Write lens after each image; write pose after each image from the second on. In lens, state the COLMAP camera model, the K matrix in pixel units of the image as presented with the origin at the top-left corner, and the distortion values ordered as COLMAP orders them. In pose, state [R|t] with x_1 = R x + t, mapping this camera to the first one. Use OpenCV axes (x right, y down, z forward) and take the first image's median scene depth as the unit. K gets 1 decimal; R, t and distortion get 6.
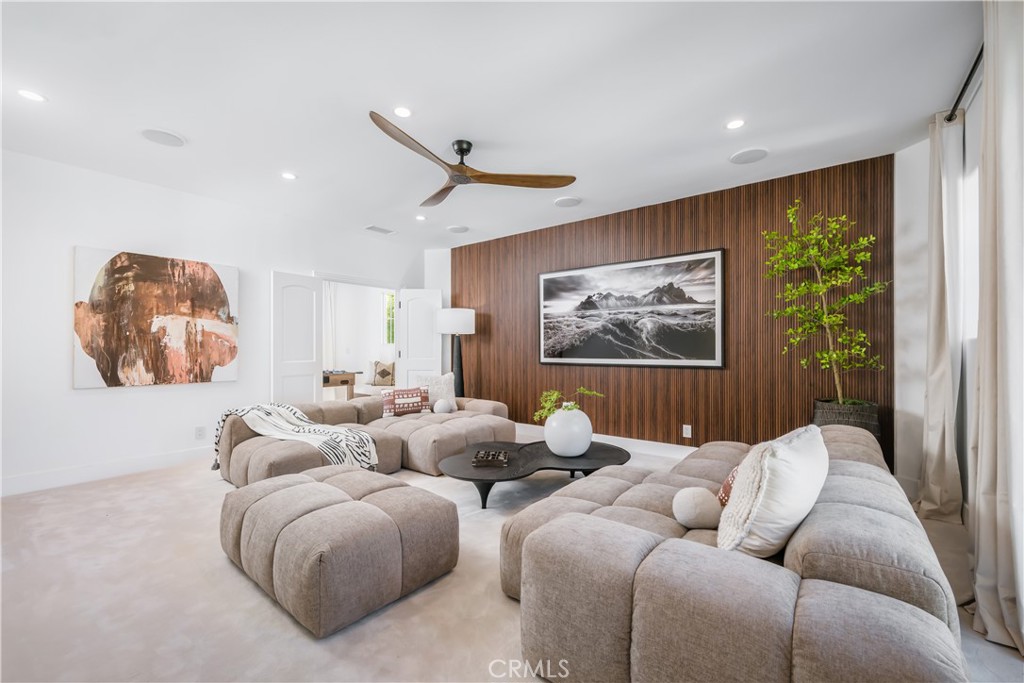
lens RADIAL K [[411.2, 0, 512.7], [0, 411.2, 347.8], [0, 0, 1]] dist [-0.001552, -0.000107]
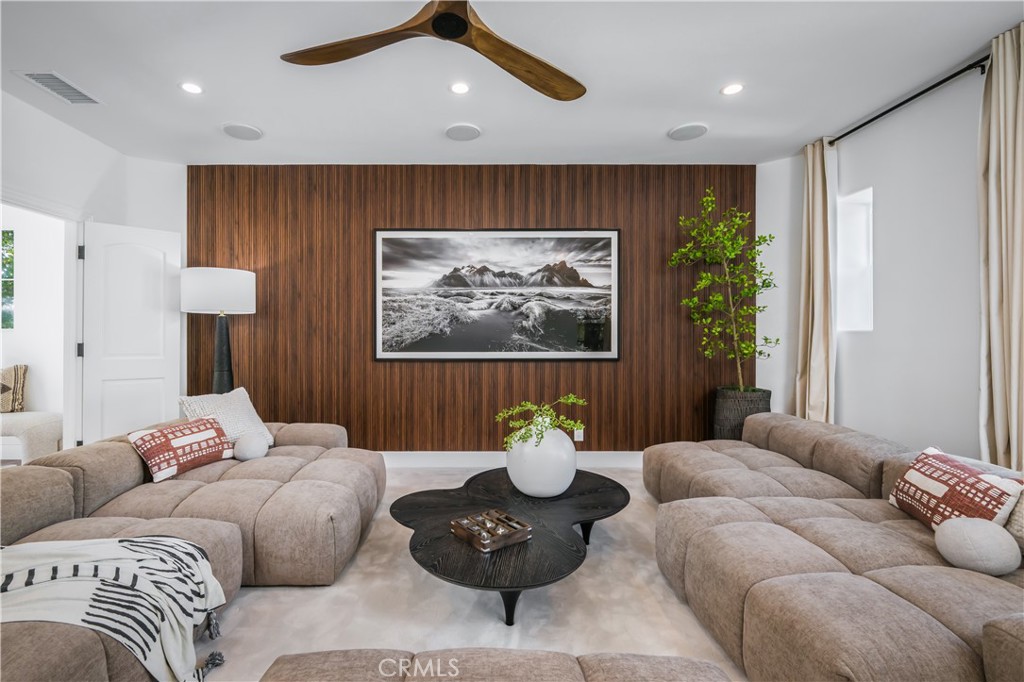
lens RADIAL K [[466.2, 0, 511.8], [0, 466.2, 334.4], [0, 0, 1]] dist [0.002342, 0.001092]
pose [[0.791764, 0.005085, 0.610806, -0.269134], [-0.002563, 0.999984, -0.005003, -0.001918], [-0.610821, 0.002396, 0.791765, 0.287403]]
